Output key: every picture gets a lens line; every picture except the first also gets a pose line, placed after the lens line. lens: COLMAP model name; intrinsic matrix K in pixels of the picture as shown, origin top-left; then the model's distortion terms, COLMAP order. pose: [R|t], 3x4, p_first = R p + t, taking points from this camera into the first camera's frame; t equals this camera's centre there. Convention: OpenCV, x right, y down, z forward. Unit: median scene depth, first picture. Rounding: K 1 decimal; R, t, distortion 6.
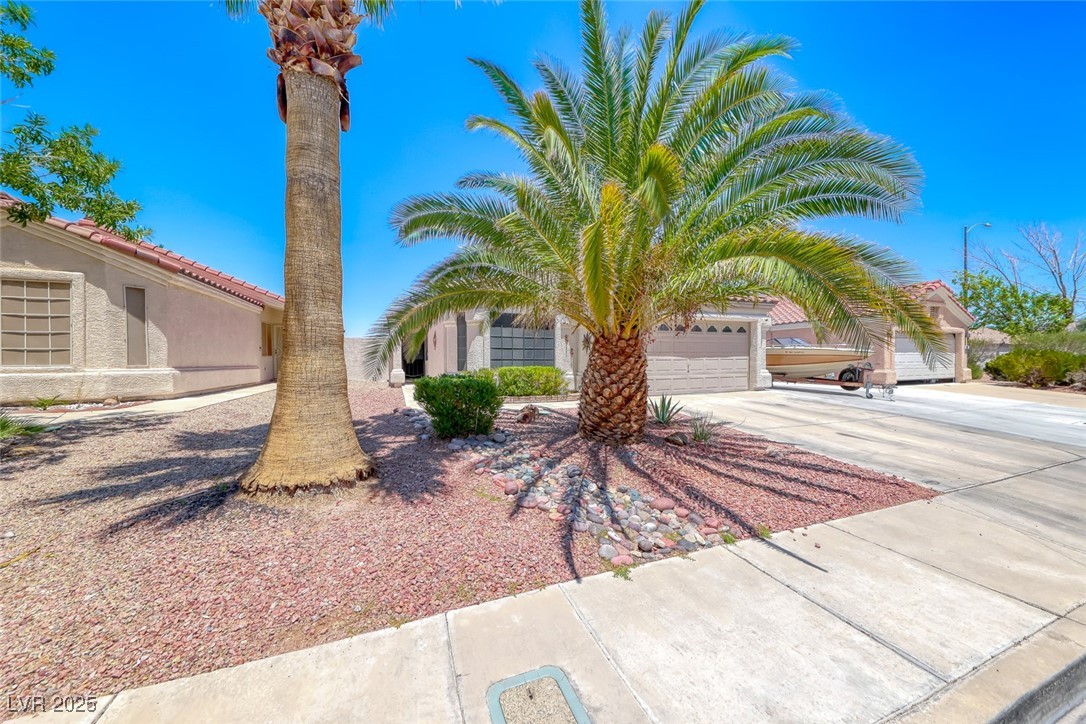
lens RADIAL K [[373.2, 0, 541.3], [0, 373.2, 358.9], [0, 0, 1]] dist [0.012416, -0.003512]
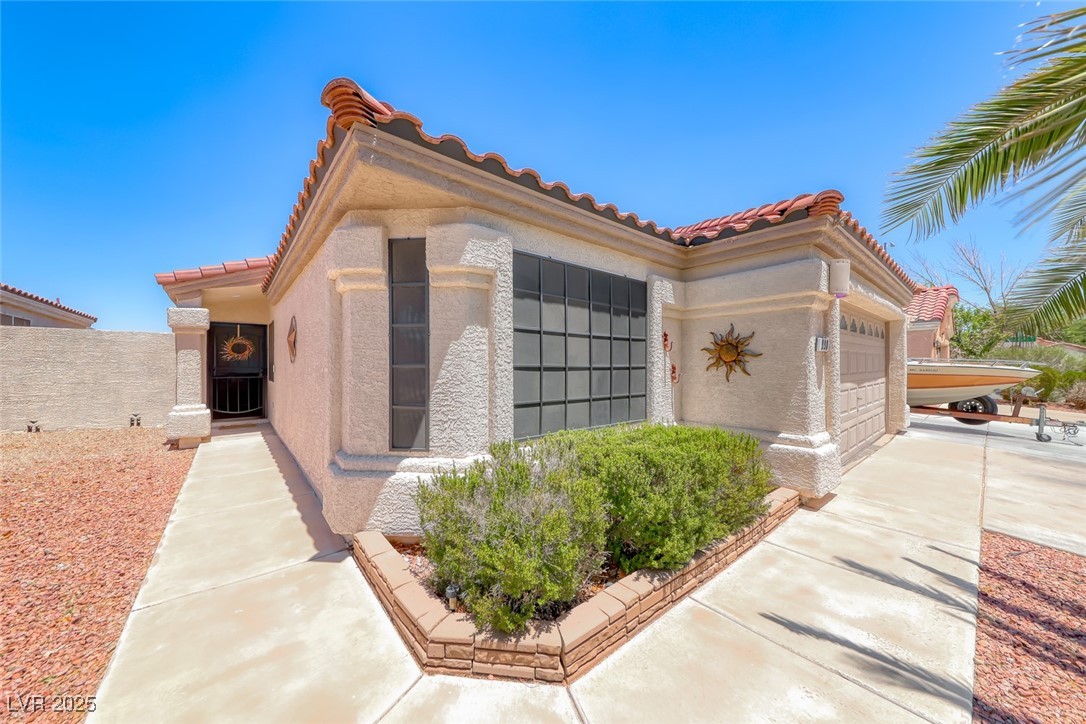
lens RADIAL K [[373.2, 0, 545.9], [0, 373.2, 365.4], [0, 0, 1]] dist [0.012416, -0.003512]
pose [[0.946294, 0.003115, 0.323292, -0.201900], [-0.003589, 0.999993, 0.000871, -0.029998], [-0.323287, -0.001985, 0.946299, 0.693042]]
